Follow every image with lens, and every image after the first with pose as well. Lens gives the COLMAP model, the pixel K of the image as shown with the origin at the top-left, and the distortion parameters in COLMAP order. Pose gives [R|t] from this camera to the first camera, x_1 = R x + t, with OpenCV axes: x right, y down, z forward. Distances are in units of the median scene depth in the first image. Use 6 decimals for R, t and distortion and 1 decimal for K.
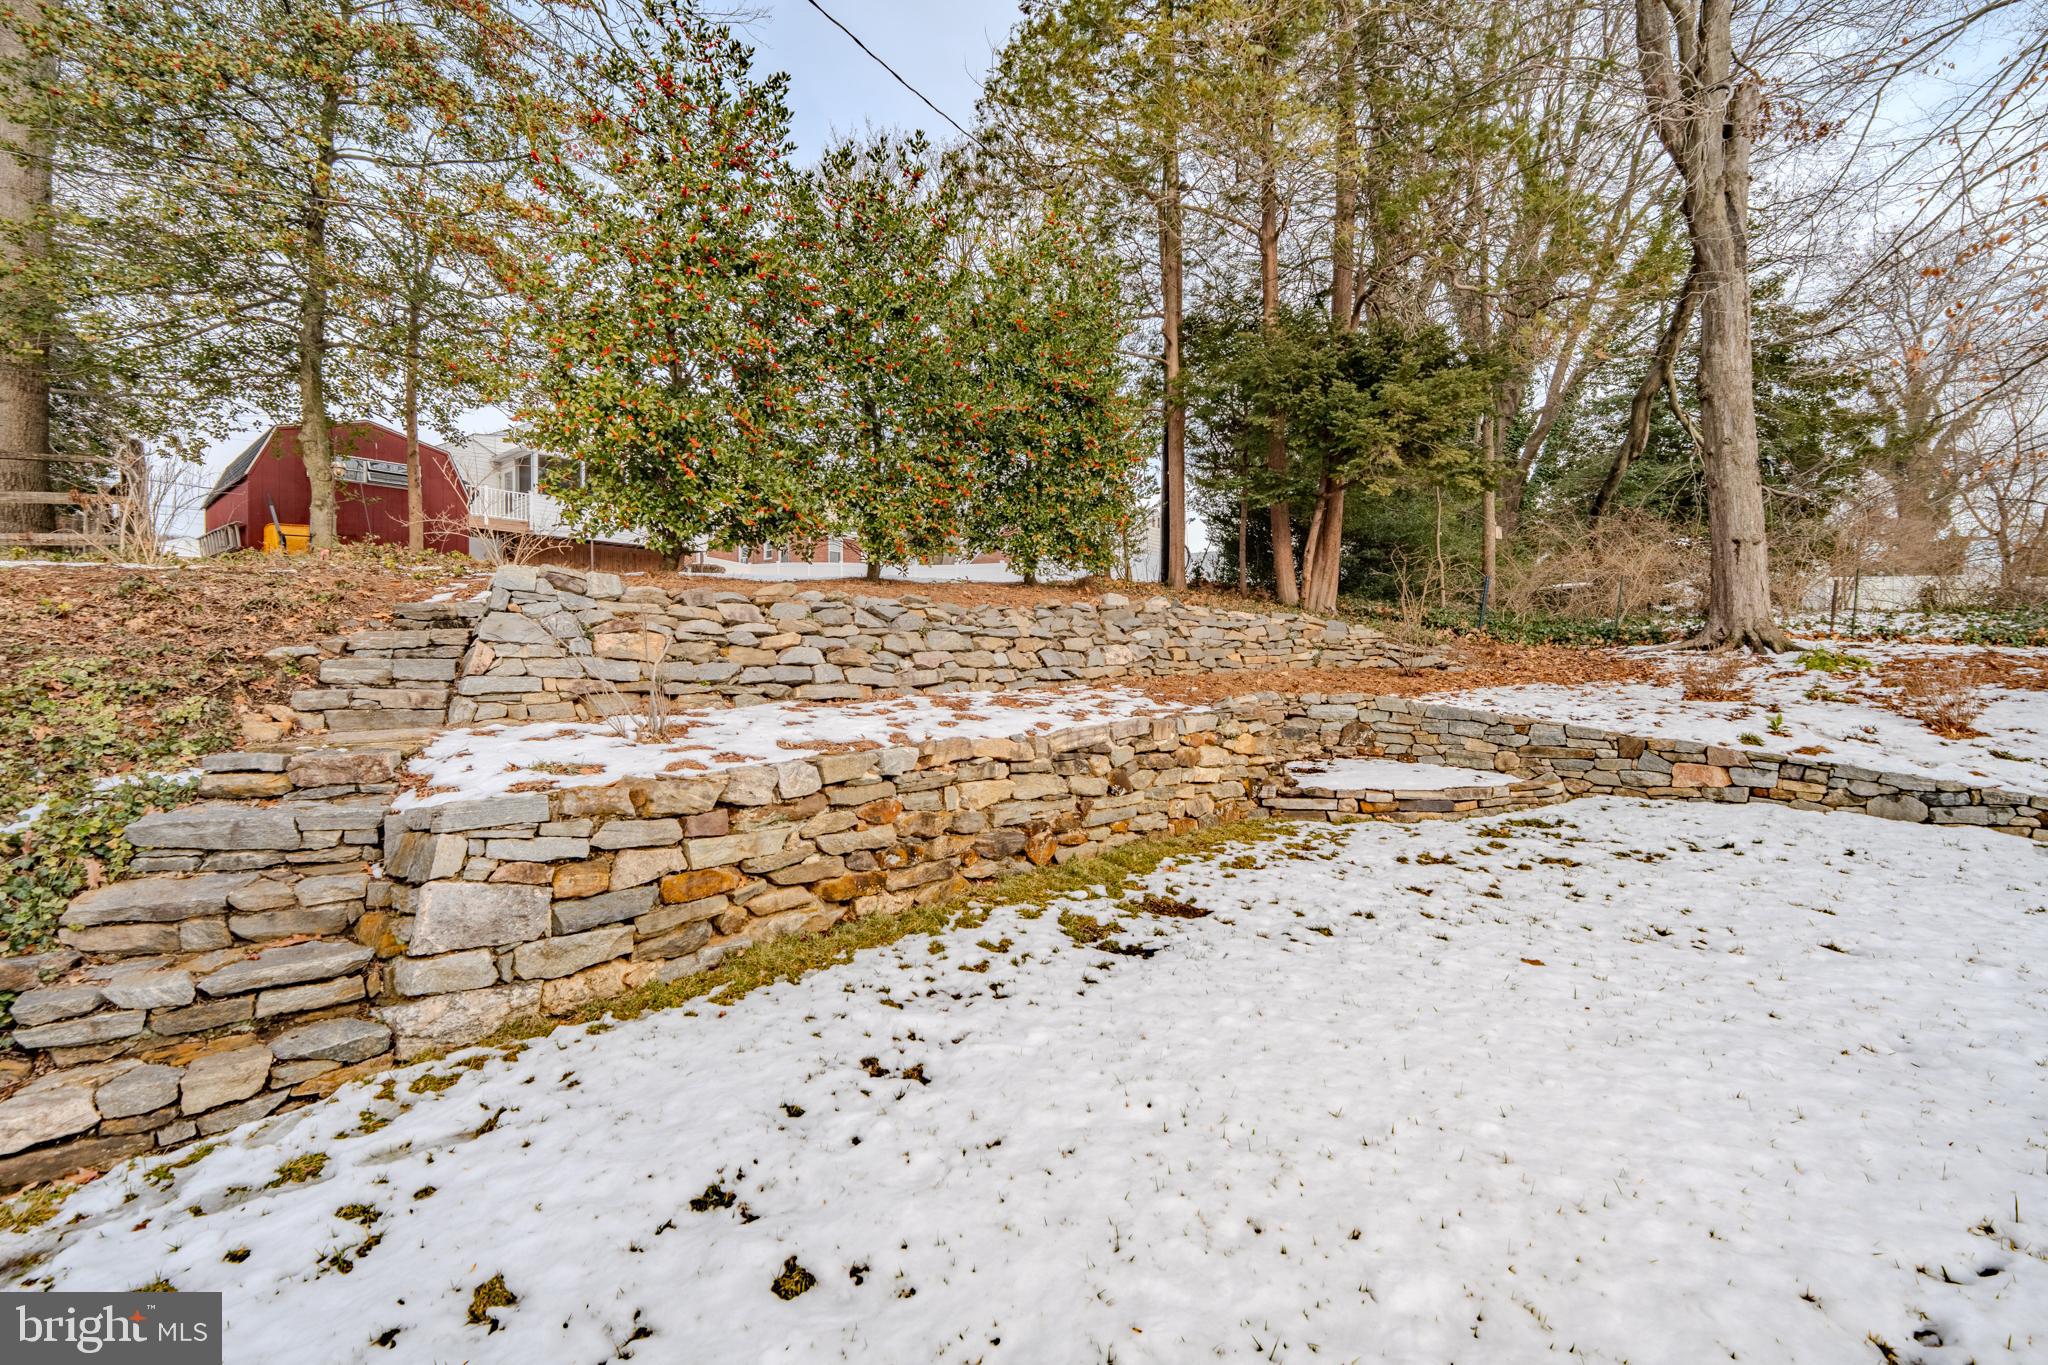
lens RADIAL K [[905.9, 0, 1021.9], [0, 905.9, 687.8], [0, 0, 1]] dist [-0.009093, 0.002457]
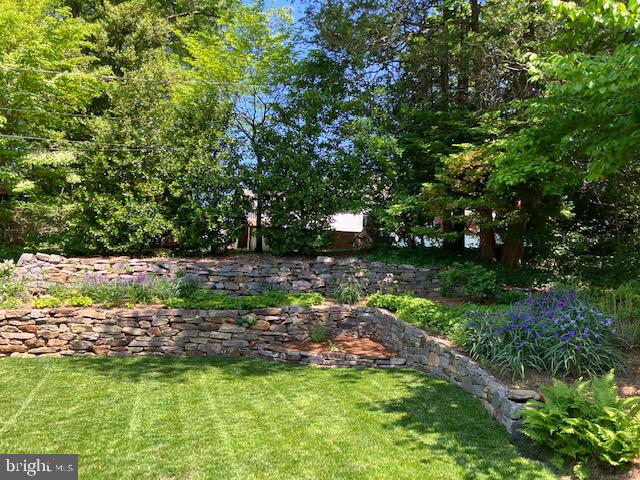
lens RADIAL K [[525.4, 0, 324.5], [0, 525.4, 240.0], [0, 0, 1]] dist [0.016979, 0.005918]
pose [[0.818099, -0.024137, -0.574571, 1.467632], [-0.044773, 0.993413, -0.105481, -0.023450], [0.573332, 0.112019, 0.811630, 0.005230]]
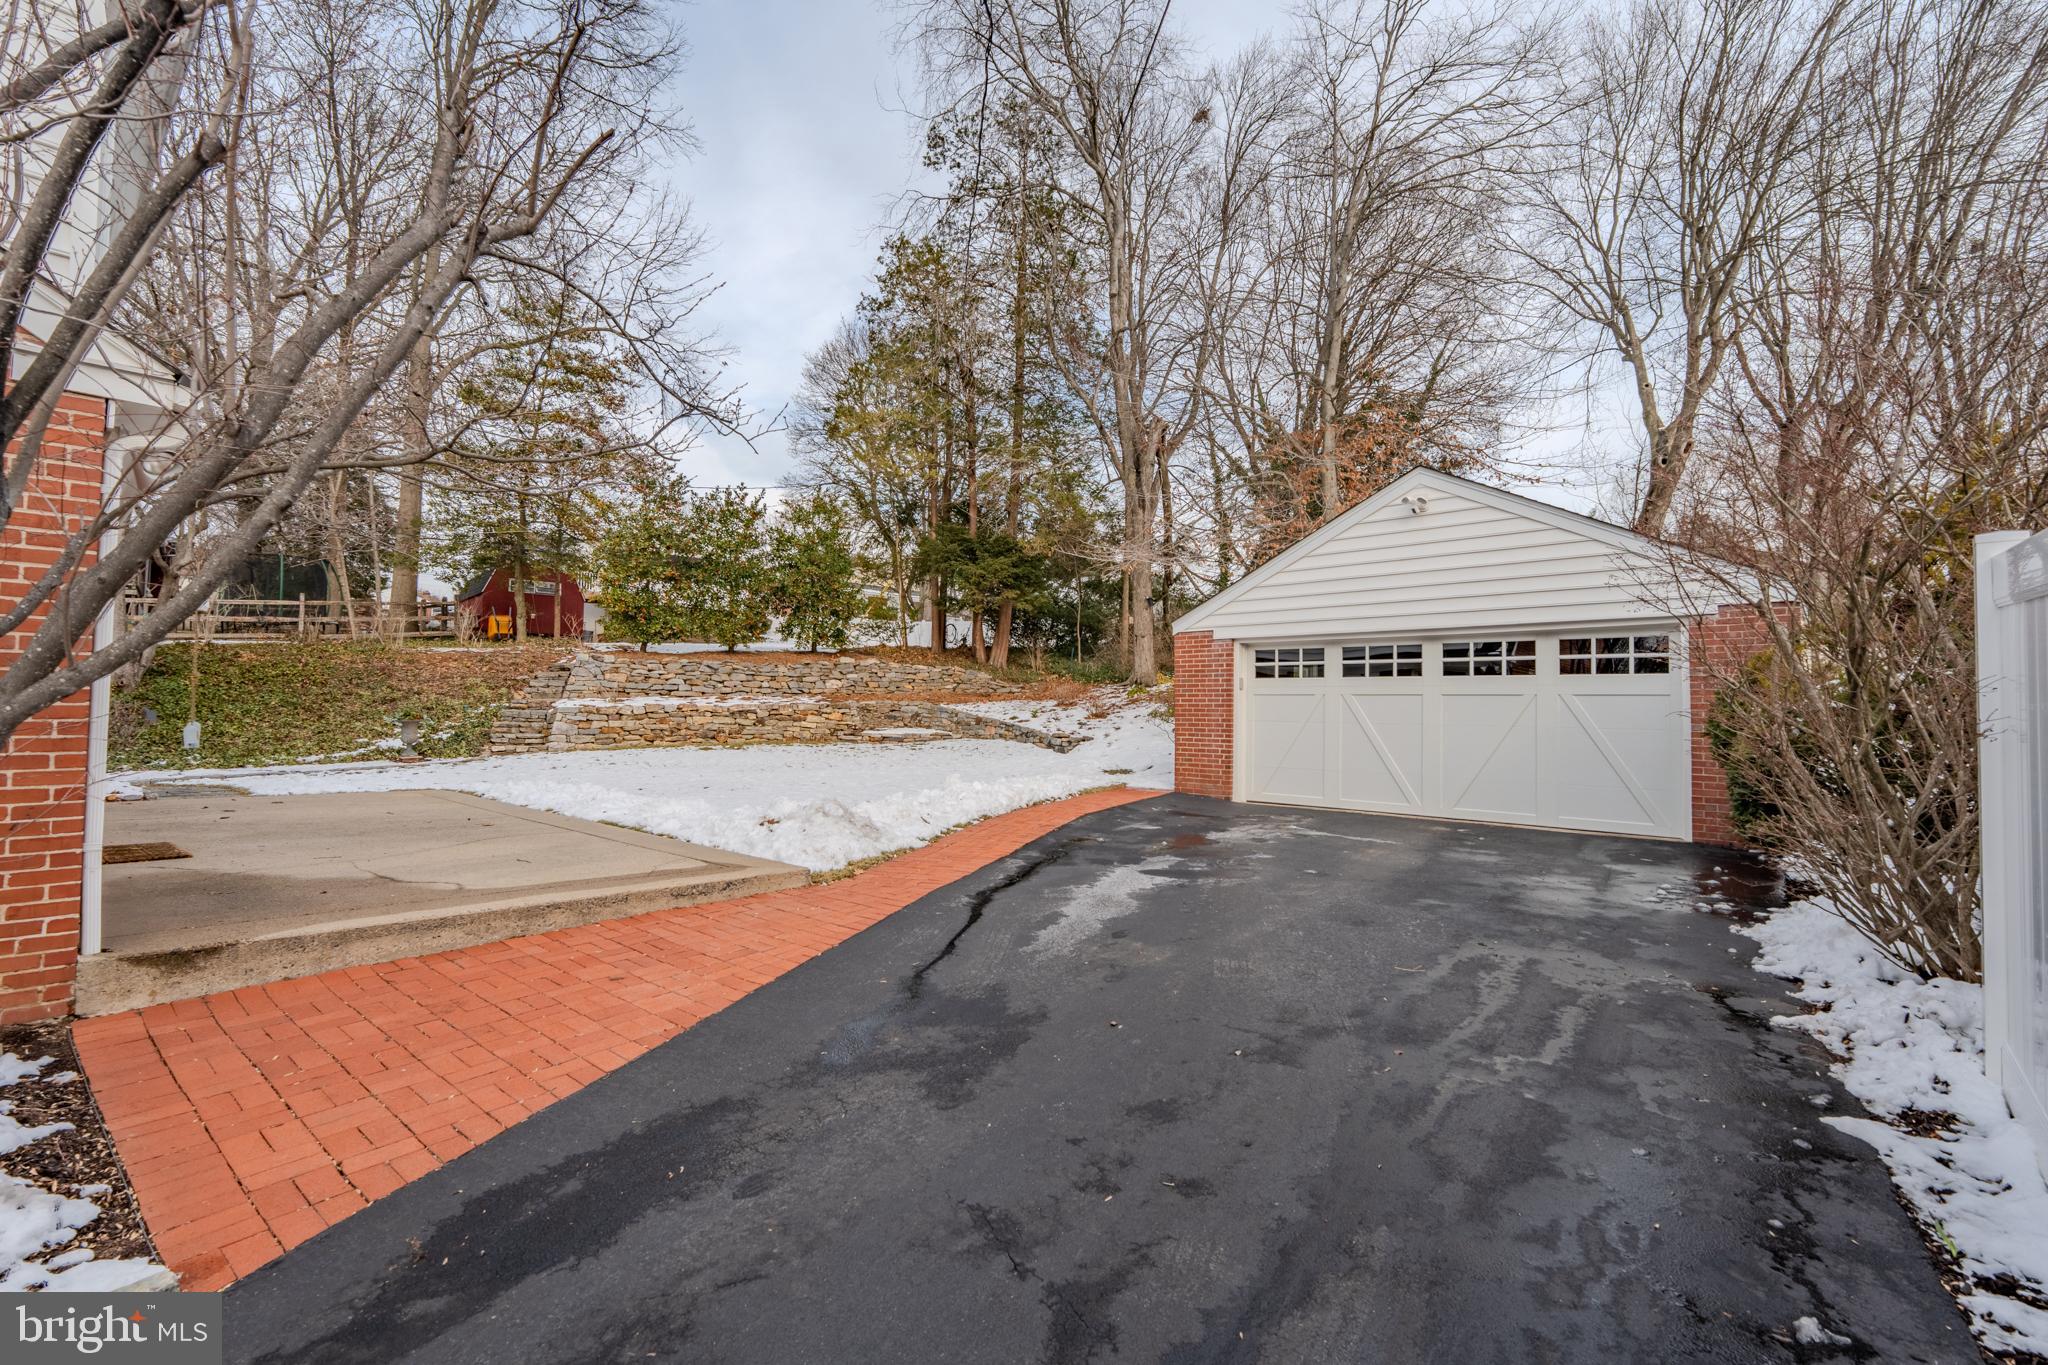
lens RADIAL K [[905.9, 0, 1028.3], [0, 905.9, 683.7], [0, 0, 1]] dist [-0.009093, 0.002457]
pose [[0.994238, 0.017439, -0.105770, 1.442124], [-0.021684, 0.998999, -0.039118, 0.075264], [0.104982, 0.041186, 0.993621, -2.162341]]
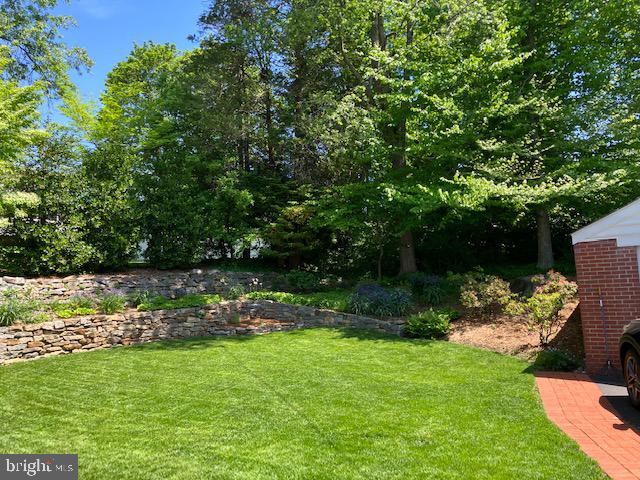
lens RADIAL K [[525.4, 0, 316.7], [0, 525.4, 236.0], [0, 0, 1]] dist [0.016979, 0.005918]
pose [[0.997399, -0.025416, 0.067455, 0.704446], [0.032798, 0.993314, -0.110687, -0.010445], [-0.064191, 0.112612, 0.991563, -1.450601]]
